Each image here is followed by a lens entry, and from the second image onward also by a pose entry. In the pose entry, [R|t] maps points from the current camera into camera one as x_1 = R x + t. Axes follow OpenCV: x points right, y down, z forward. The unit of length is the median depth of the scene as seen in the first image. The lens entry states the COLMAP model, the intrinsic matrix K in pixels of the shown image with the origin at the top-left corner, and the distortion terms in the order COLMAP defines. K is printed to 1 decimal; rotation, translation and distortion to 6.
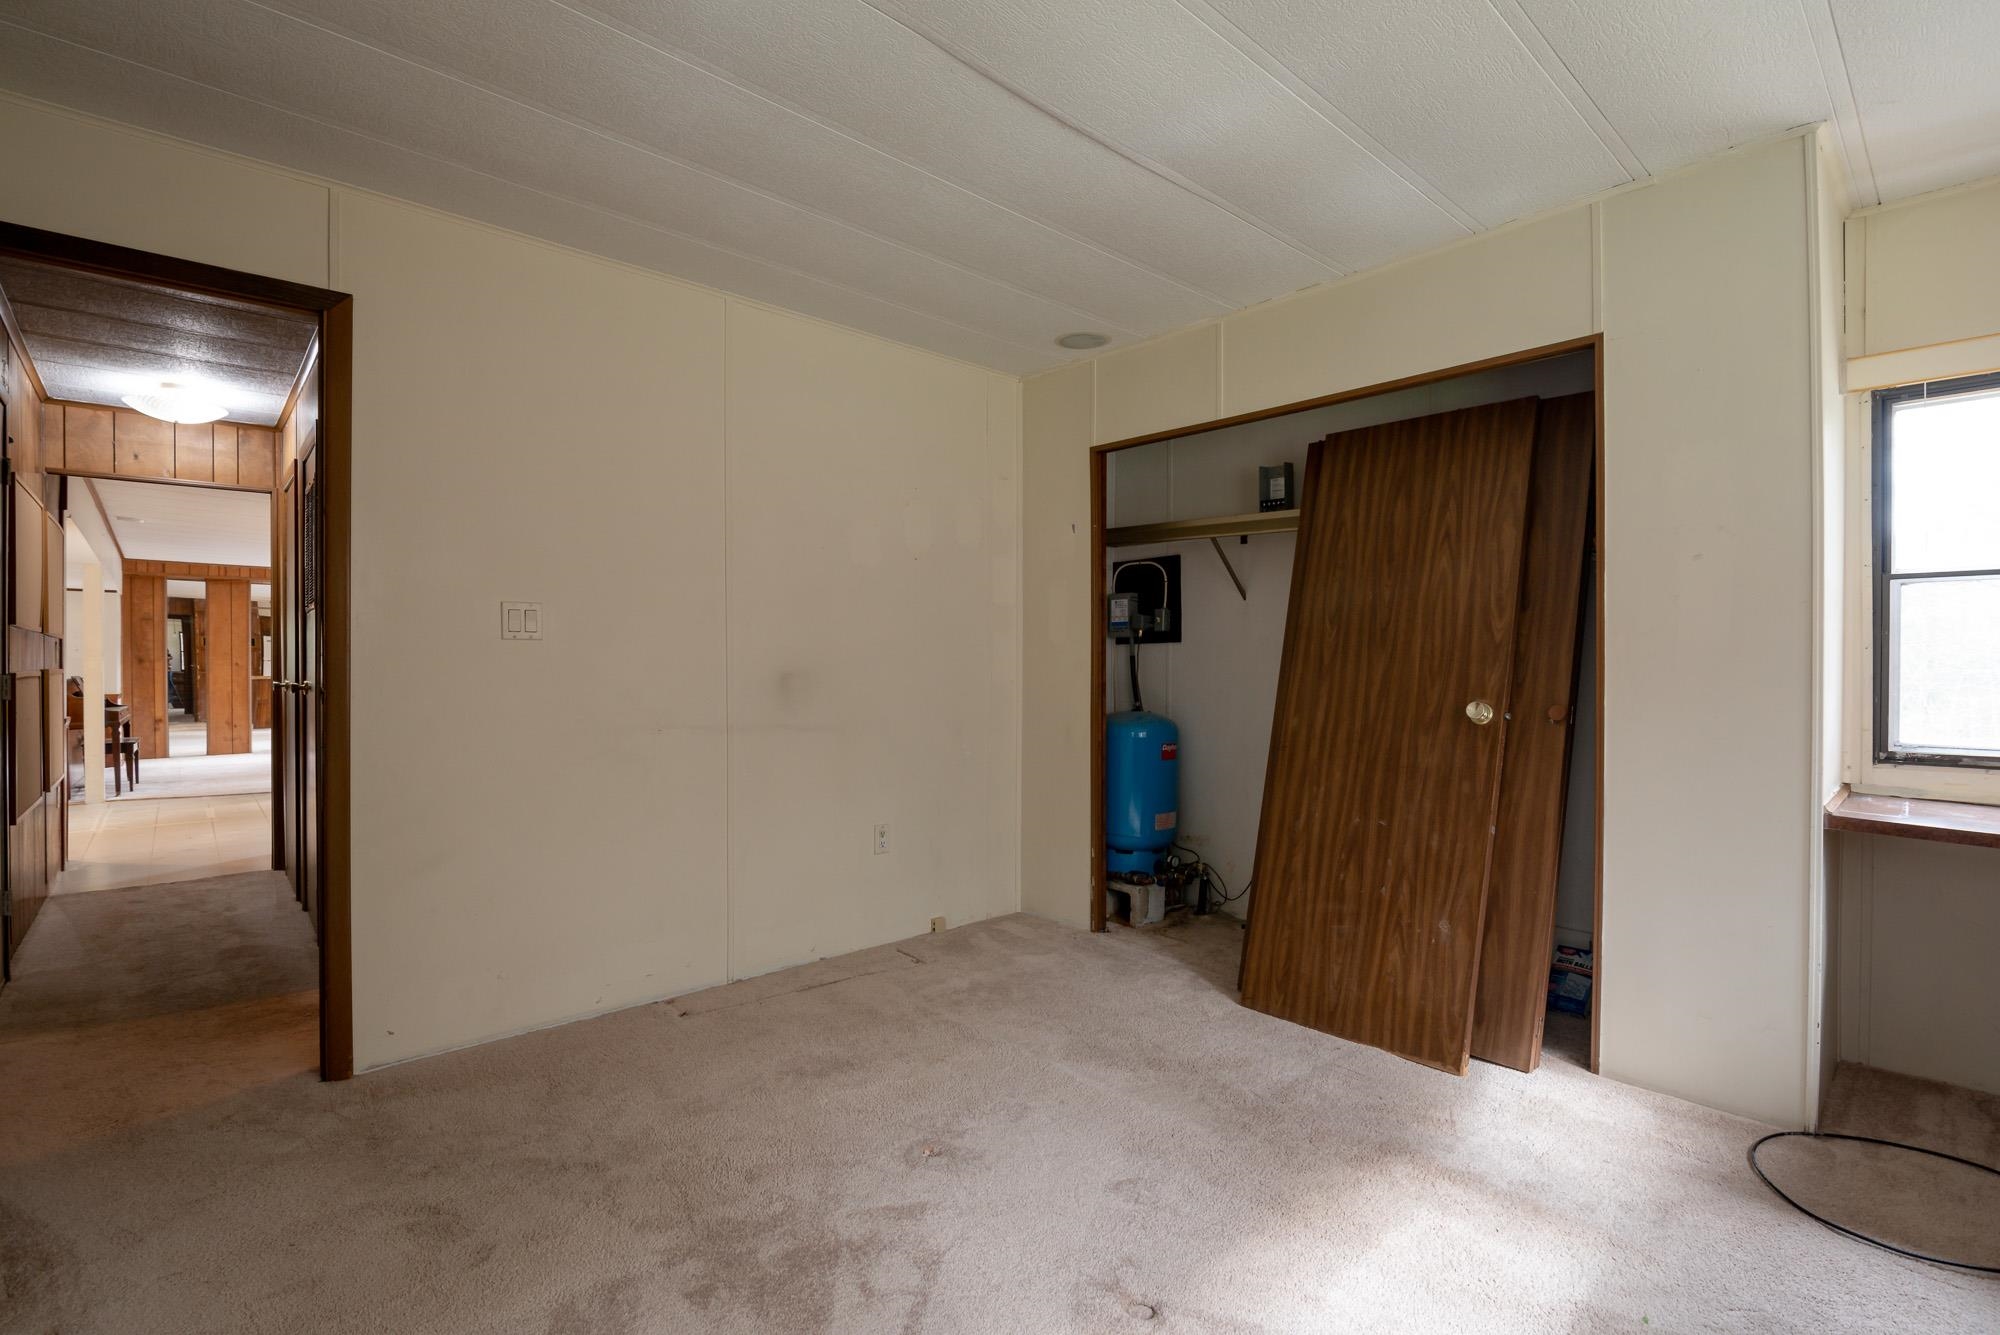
lens RADIAL K [[933.4, 0, 997.1], [0, 933.4, 674.8], [0, 0, 1]] dist [-0.012164, 0.000039]
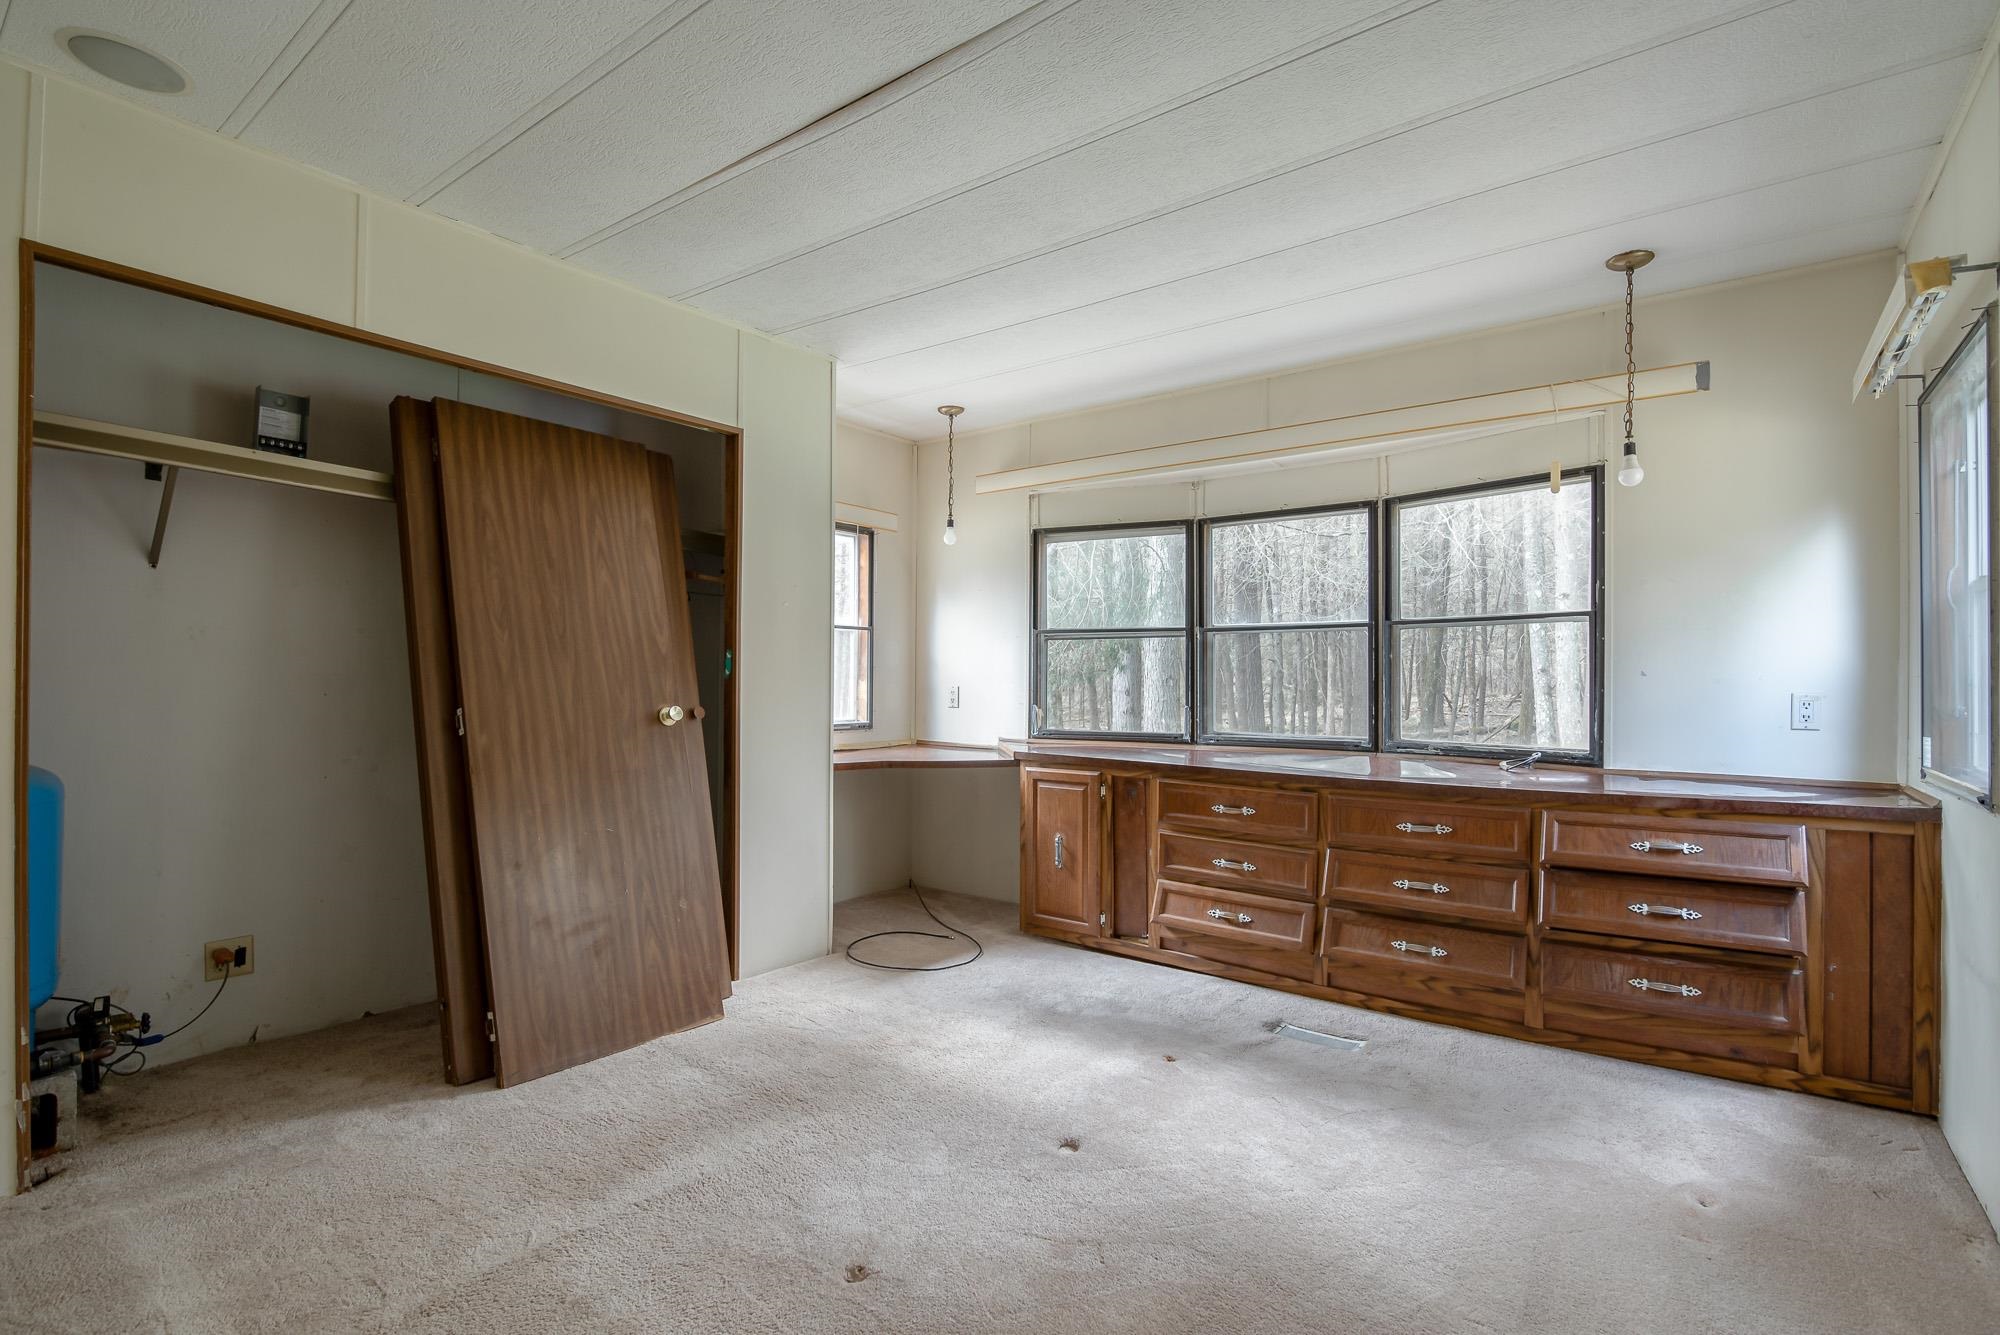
lens RADIAL K [[933.4, 0, 997.1], [0, 933.4, 674.8], [0, 0, 1]] dist [-0.012164, 0.000039]
pose [[-0.192390, 0.004757, 0.981307, -0.659920], [-0.000187, 0.999988, -0.004884, -0.004006], [-0.981318, -0.001123, -0.192387, 0.779960]]
